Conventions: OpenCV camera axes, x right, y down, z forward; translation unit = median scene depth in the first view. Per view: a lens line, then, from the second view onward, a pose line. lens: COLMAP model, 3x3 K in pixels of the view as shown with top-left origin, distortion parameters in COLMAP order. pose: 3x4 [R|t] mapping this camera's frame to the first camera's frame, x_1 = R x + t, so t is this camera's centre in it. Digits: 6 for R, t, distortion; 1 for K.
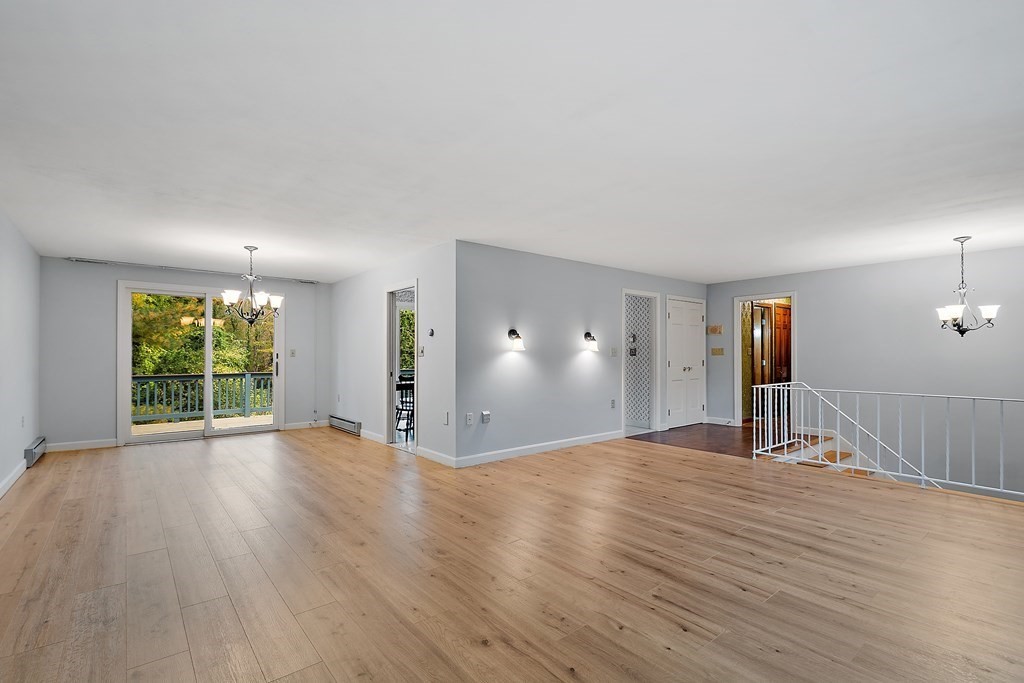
lens RADIAL K [[464.2, 0, 507.6], [0, 464.2, 348.7], [0, 0, 1]] dist [-0.000141, -0.000122]
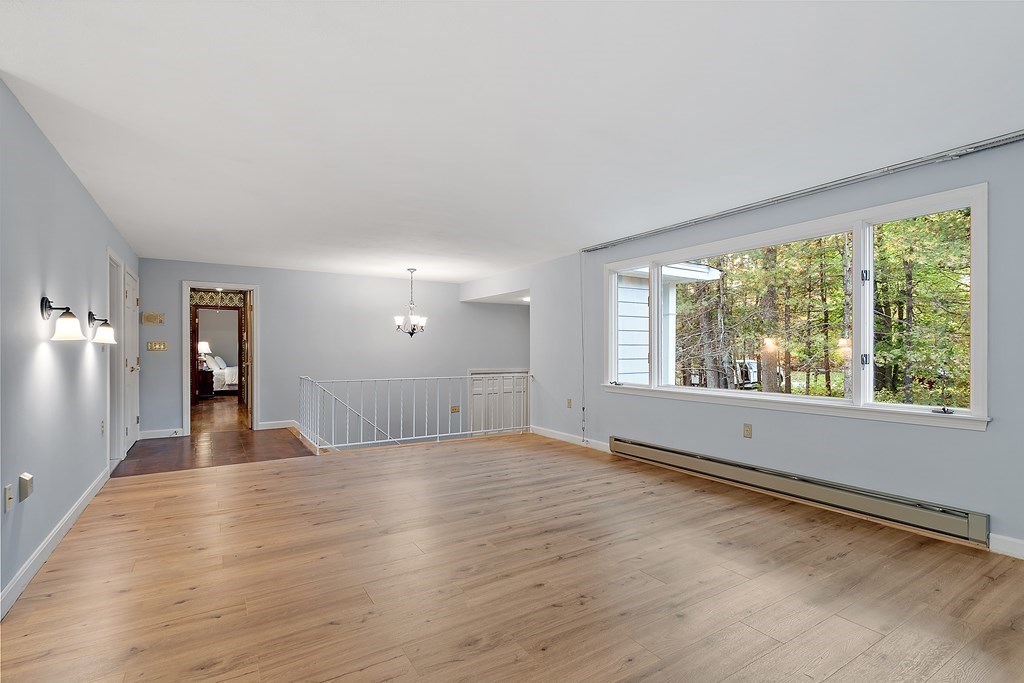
lens RADIAL K [[488.7, 0, 506.0], [0, 488.7, 350.3], [0, 0, 1]] dist [0.000795, -0.000291]
pose [[0.126735, -0.001104, 0.991936, -0.749492], [-0.012571, 0.999917, 0.002719, 0.009648], [-0.991857, -0.012814, 0.126711, 0.771083]]
